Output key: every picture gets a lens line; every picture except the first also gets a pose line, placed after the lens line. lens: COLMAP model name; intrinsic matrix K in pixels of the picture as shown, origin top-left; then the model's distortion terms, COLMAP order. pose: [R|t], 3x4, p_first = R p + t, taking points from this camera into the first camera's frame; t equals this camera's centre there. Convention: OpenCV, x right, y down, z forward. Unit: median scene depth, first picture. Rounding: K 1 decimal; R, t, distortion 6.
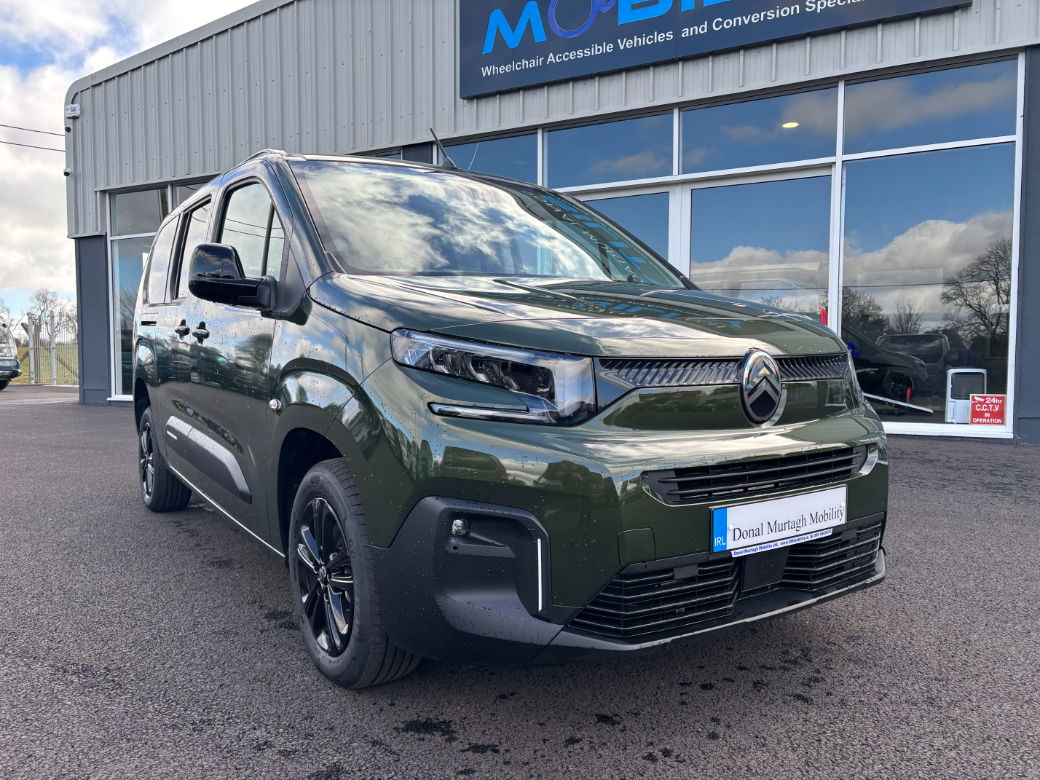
lens RADIAL K [[794.1, 0, 522.1], [0, 794.1, 394.3], [0, 0, 1]] dist [0.036833, -0.029974]
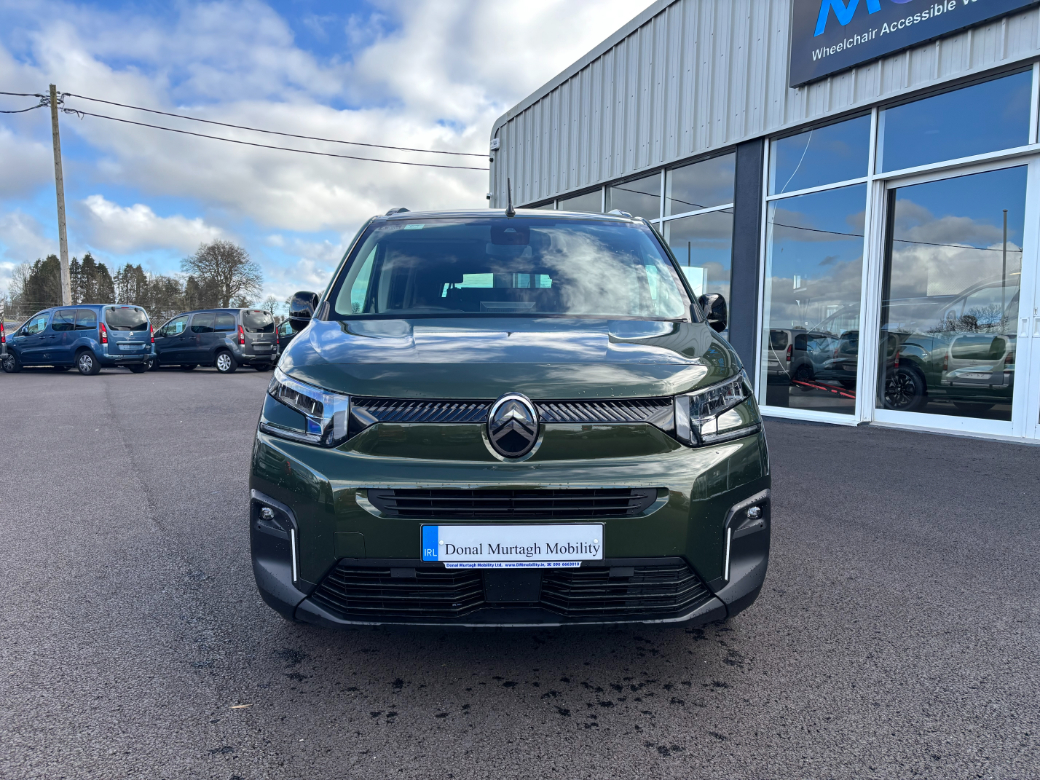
lens RADIAL K [[794.5, 0, 499.6], [0, 794.5, 391.0], [0, 0, 1]] dist [0.061951, -0.078913]
pose [[0.836440, 0.043631, -0.546319, 0.200909], [-0.037961, 0.999044, 0.021668, -0.018700], [0.546742, 0.002615, 0.837297, 0.008310]]
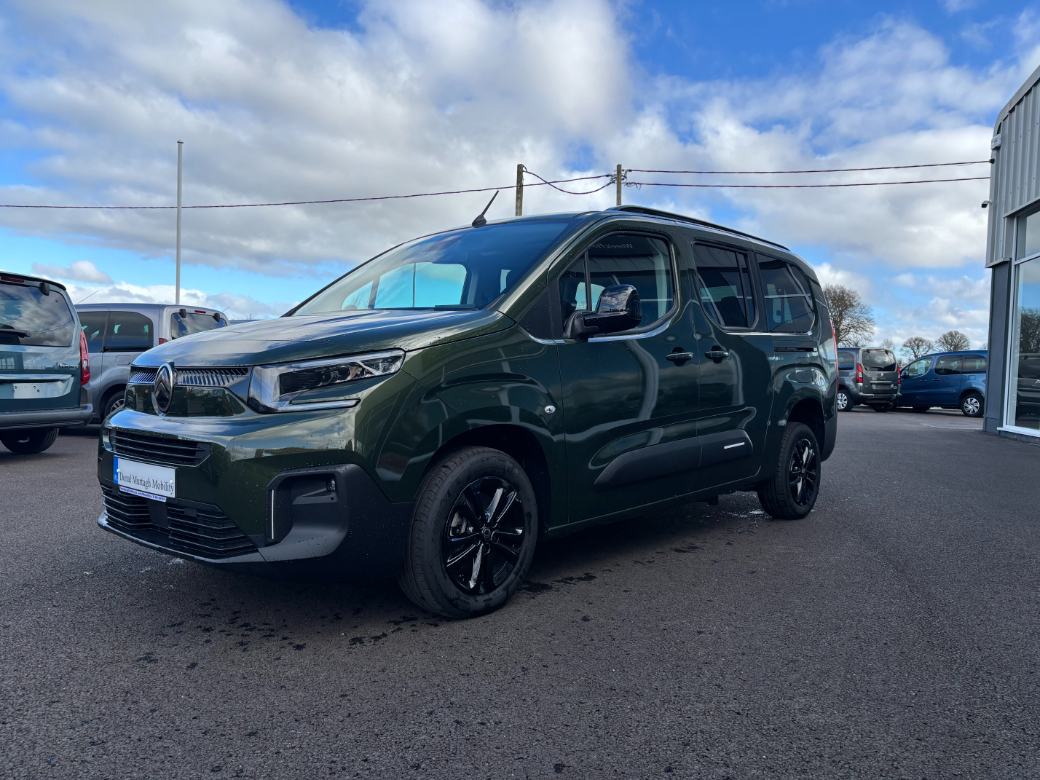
lens RADIAL K [[791.4, 0, 512.8], [0, 791.4, 389.3], [0, 0, 1]] dist [0.020275, 0.004897]
pose [[0.217275, 0.028534, -0.975693, 0.410793], [-0.072604, 0.997276, 0.012997, -0.015855], [0.973407, 0.068015, 0.218755, 0.288922]]
